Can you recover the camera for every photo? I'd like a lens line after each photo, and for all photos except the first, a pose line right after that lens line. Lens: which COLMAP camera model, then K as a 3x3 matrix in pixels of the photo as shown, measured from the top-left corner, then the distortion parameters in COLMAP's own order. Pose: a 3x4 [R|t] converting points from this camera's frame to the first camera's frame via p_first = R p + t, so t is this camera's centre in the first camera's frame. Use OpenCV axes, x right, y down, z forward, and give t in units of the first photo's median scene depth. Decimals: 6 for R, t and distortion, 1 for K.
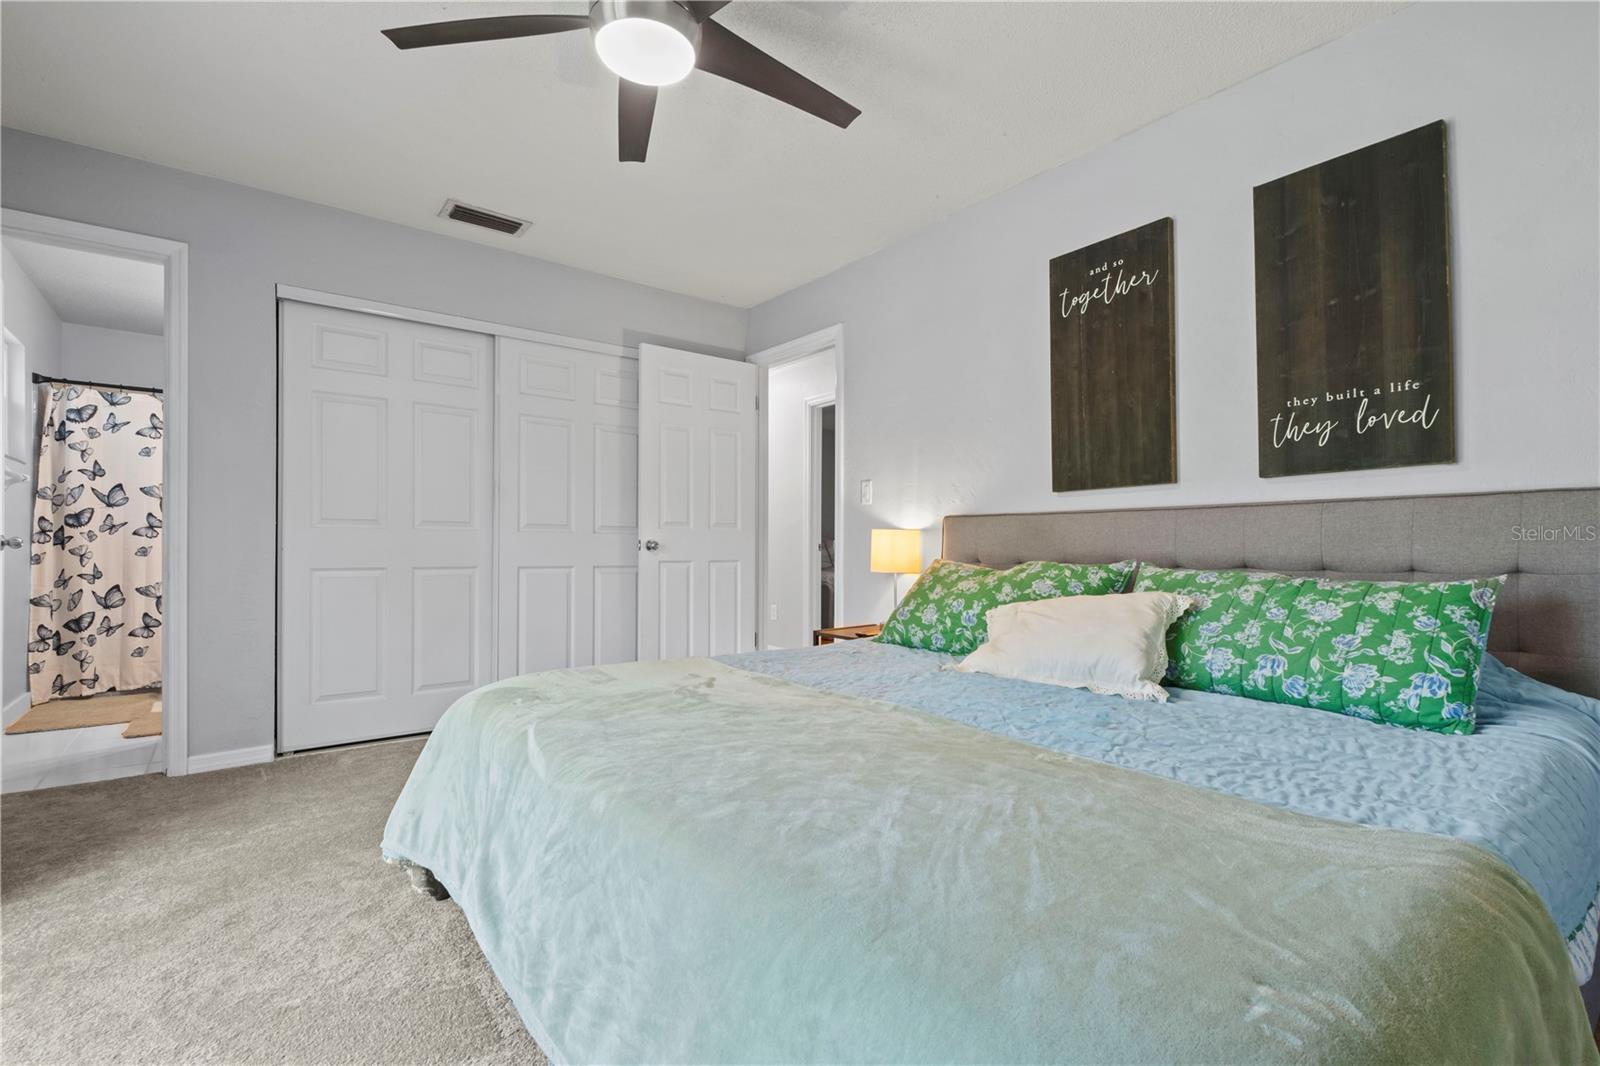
lens RADIAL K [[712.1, 0, 801.1], [0, 712.1, 537.6], [0, 0, 1]] dist [-0.001931, -0.000660]
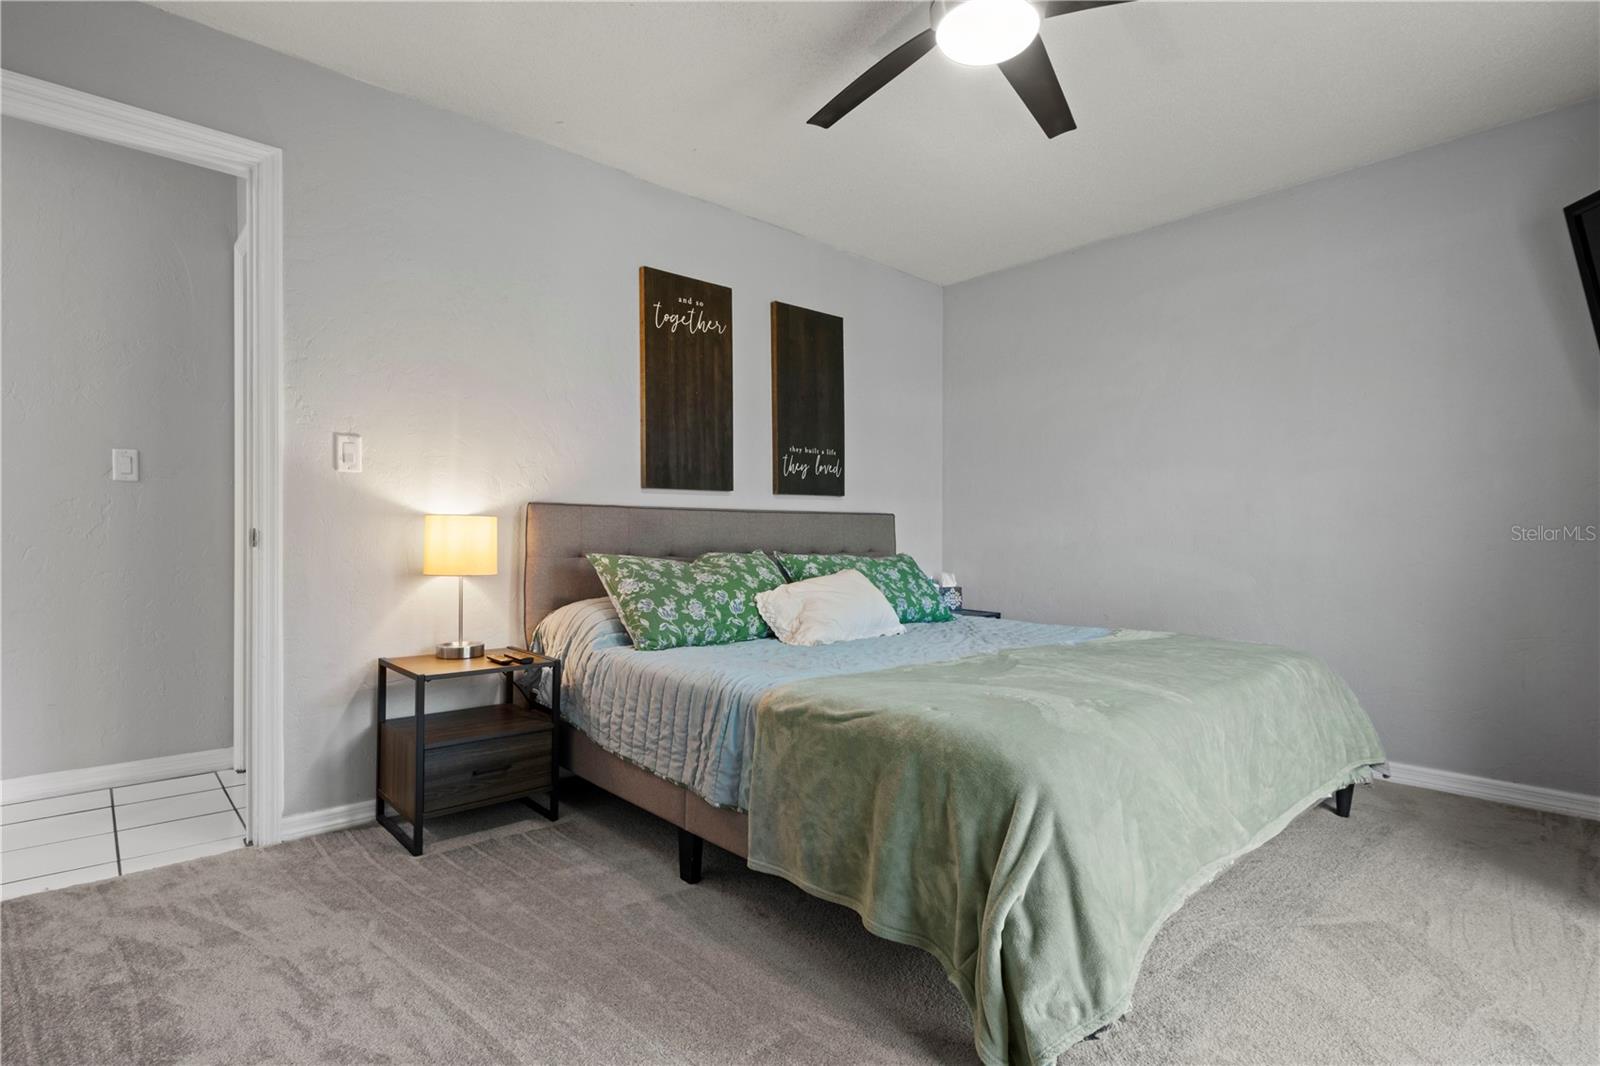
lens RADIAL K [[775.7, 0, 801.1], [0, 775.7, 534.0], [0, 0, 1]] dist [-0.001205, 0.000013]
pose [[-0.055857, 0.004977, 0.998426, -0.908486], [-0.014185, 0.999883, -0.005778, 0.008367], [-0.998338, -0.014485, -0.055780, 0.936782]]
